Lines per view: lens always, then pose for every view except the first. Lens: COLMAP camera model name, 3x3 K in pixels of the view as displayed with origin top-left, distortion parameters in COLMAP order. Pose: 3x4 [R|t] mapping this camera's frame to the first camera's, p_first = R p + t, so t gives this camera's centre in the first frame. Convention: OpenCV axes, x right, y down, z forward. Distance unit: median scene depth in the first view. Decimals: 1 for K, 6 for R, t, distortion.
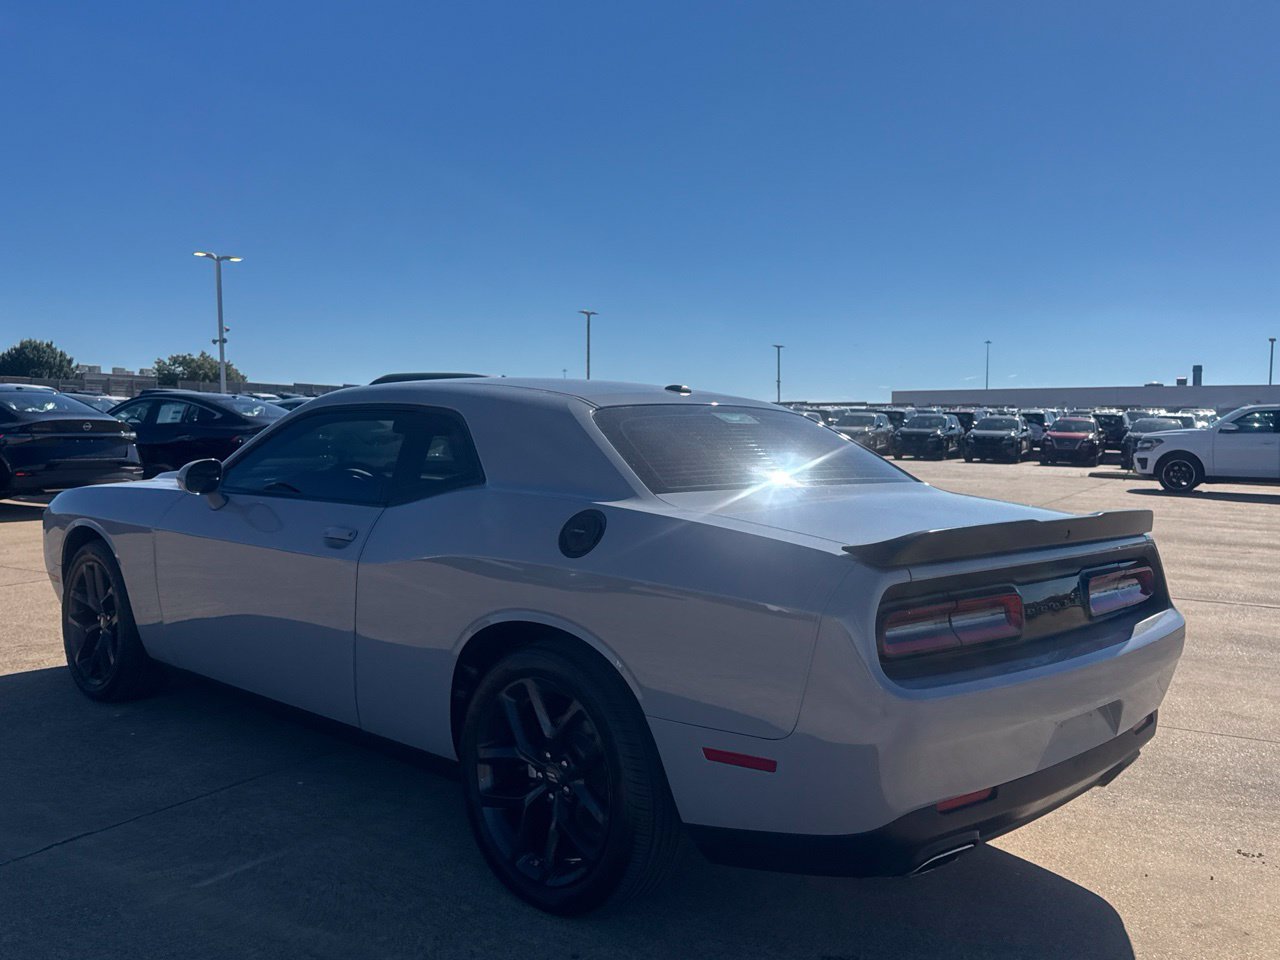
lens RADIAL K [[1162.6, 0, 640.8], [0, 1162.6, 489.3], [0, 0, 1]] dist [0.055801, 0.000000]
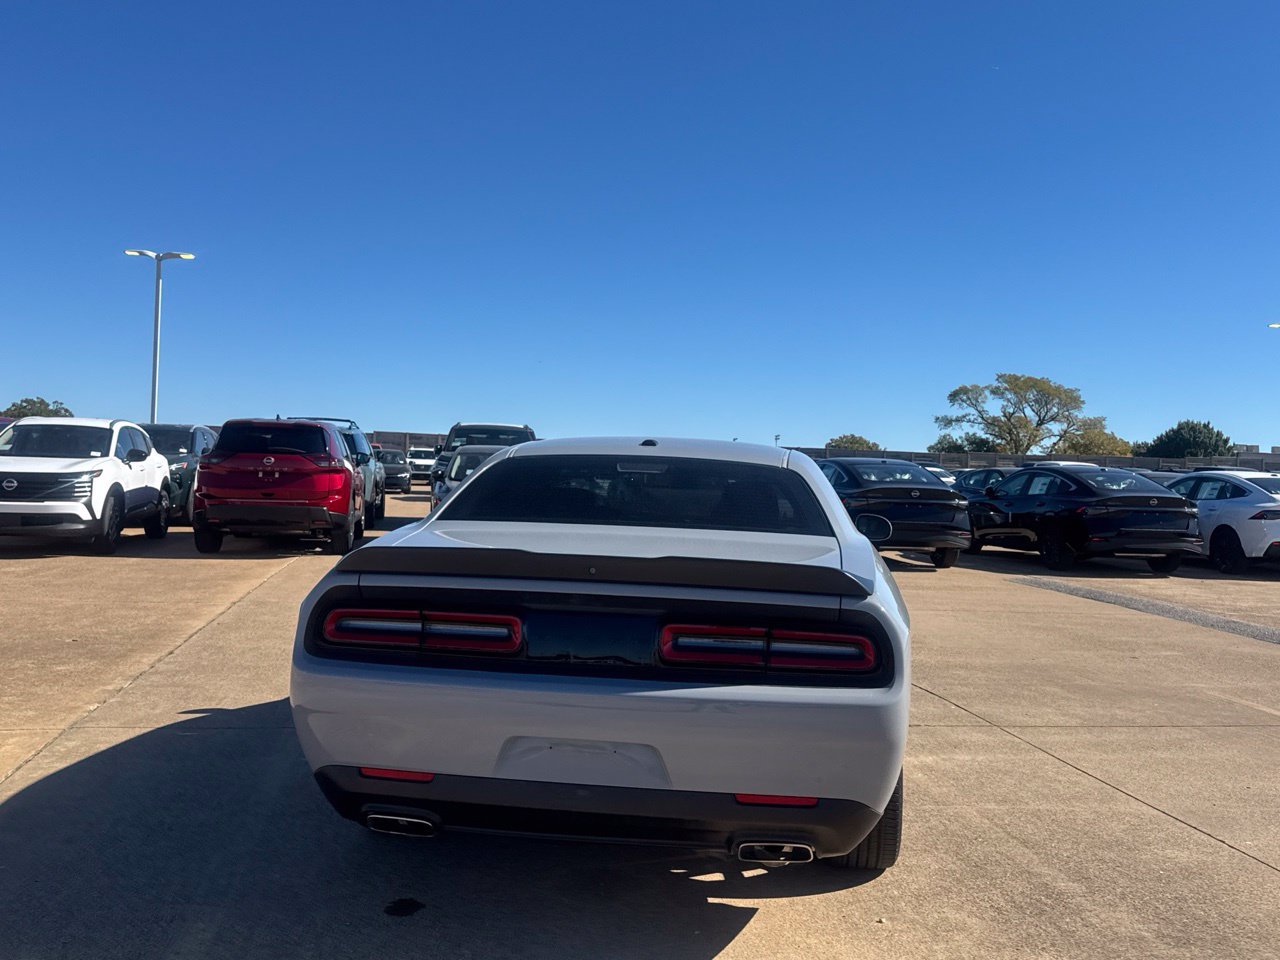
lens RADIAL K [[1162.6, 0, 639.0], [0, 1162.6, 472.3], [0, 0, 1]] dist [0.055801, 0.000000]
pose [[0.606358, 0.000357, -0.795192, 0.926704], [-0.065354, 0.996639, -0.049387, -0.000754], [0.792502, 0.081915, 0.604344, 0.300202]]
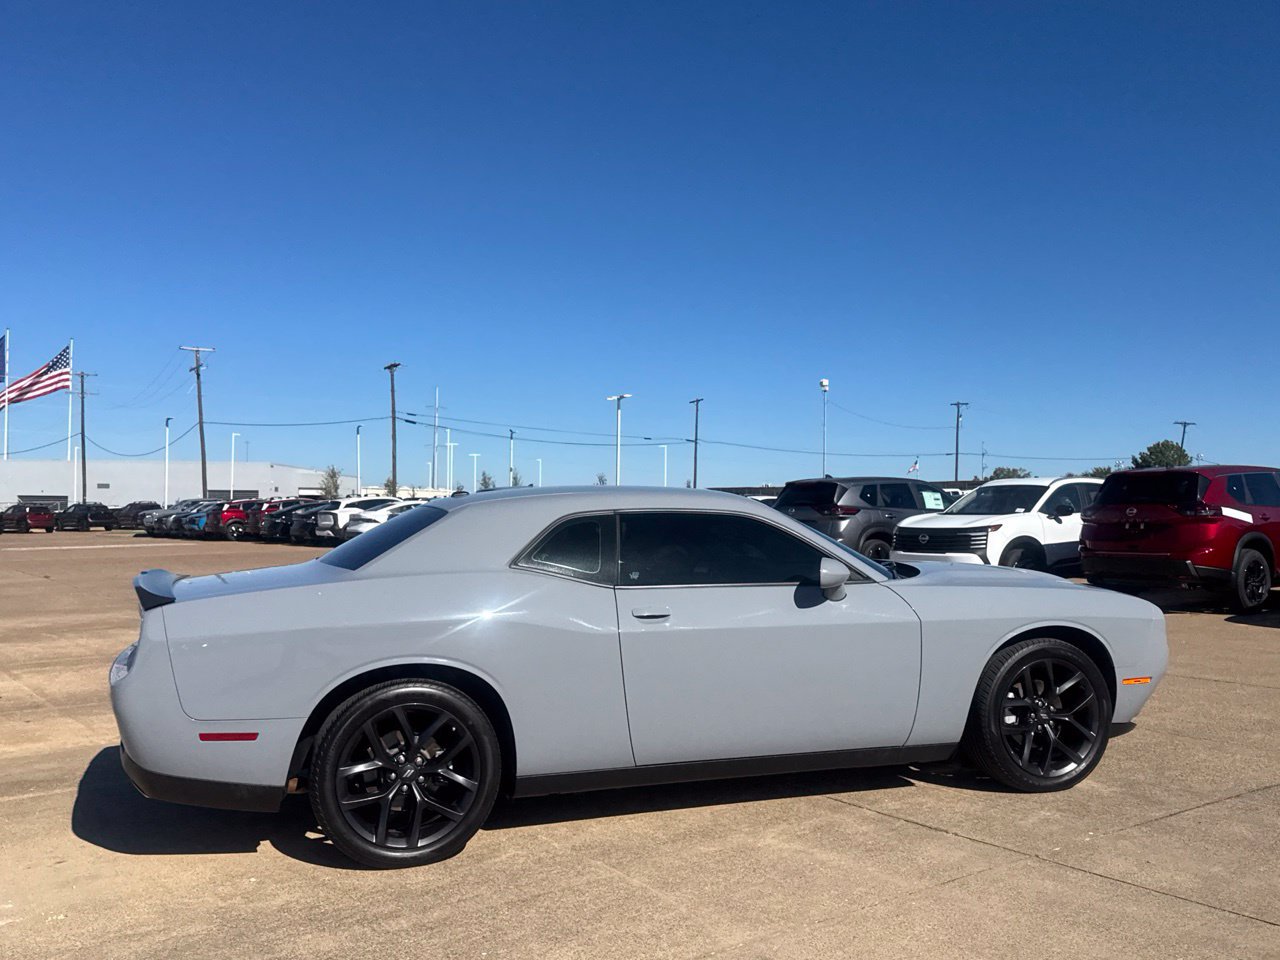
lens RADIAL K [[1162.6, 0, 633.3], [0, 1162.6, 471.3], [0, 0, 1]] dist [0.055801, 0.000000]
pose [[-0.456058, -0.046258, -0.888747, 1.161605], [-0.052405, 0.998311, -0.025069, -0.090408], [0.888406, 0.035142, -0.457712, 1.803170]]
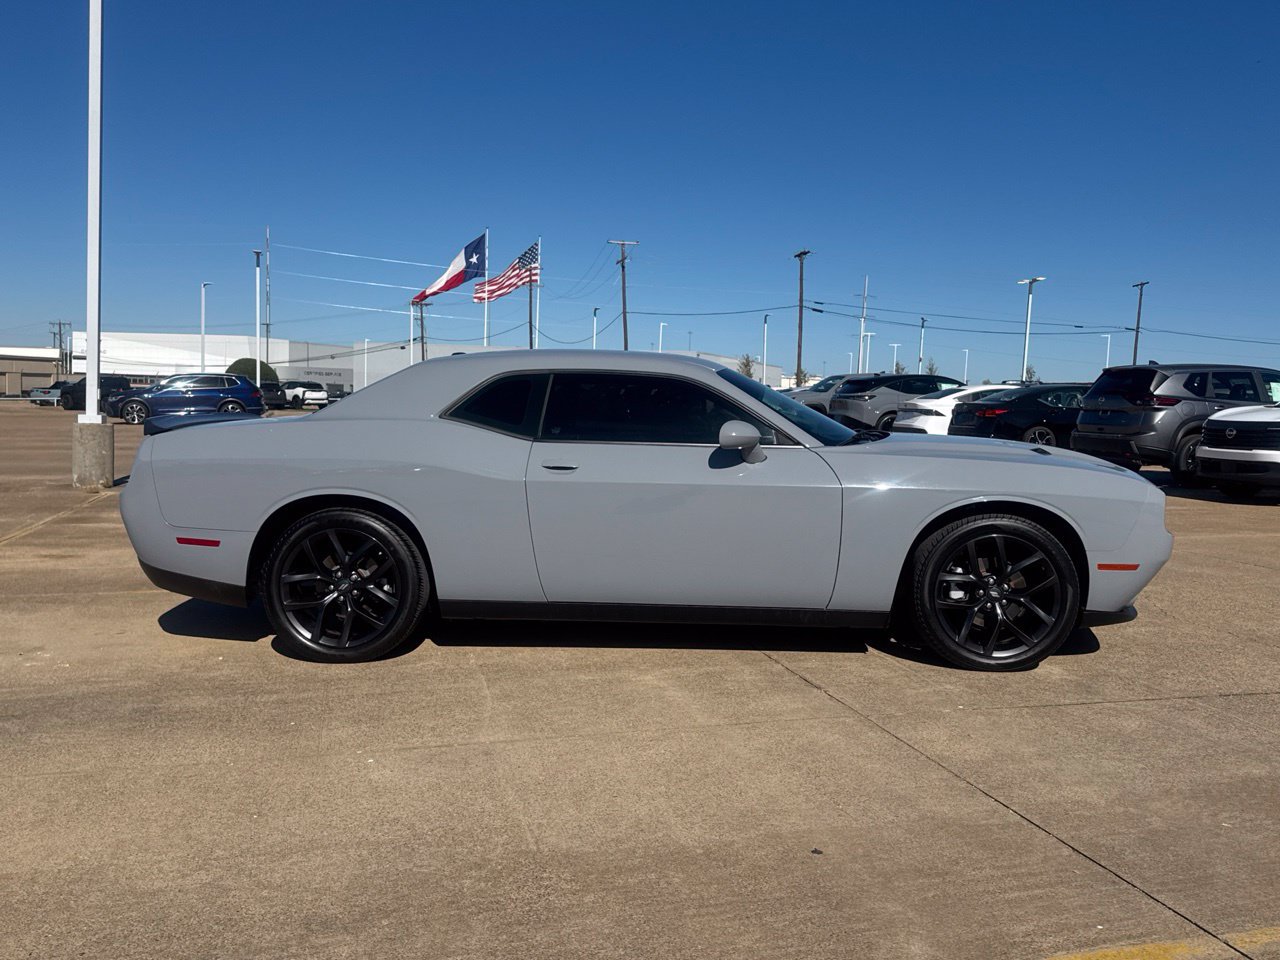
lens RADIAL K [[1162.6, 0, 634.2], [0, 1162.6, 482.7], [0, 0, 1]] dist [0.055801, 0.000000]
pose [[-0.743533, 0.014162, -0.668550, 0.884633], [-0.071653, 0.992332, 0.100710, -0.091449], [0.664850, 0.122785, -0.736817, 2.291324]]
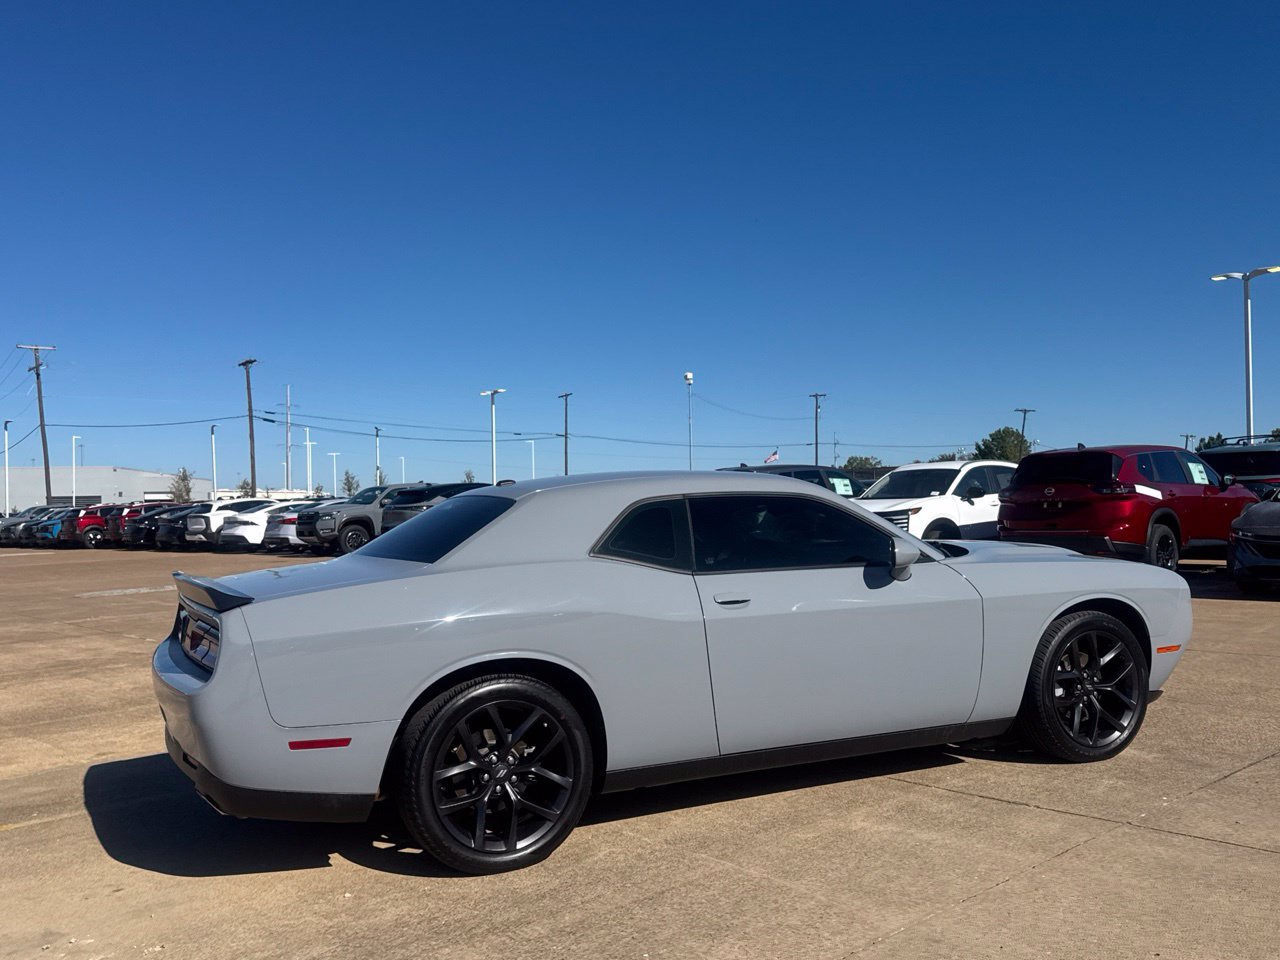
lens RADIAL K [[1162.6, 0, 634.0], [0, 1162.6, 468.9], [0, 0, 1]] dist [0.055801, 0.000000]
pose [[-0.347648, -0.035578, -0.936950, 1.219064], [-0.027857, 0.999231, -0.027607, -0.070226], [0.937211, 0.016503, -0.348372, 1.587544]]
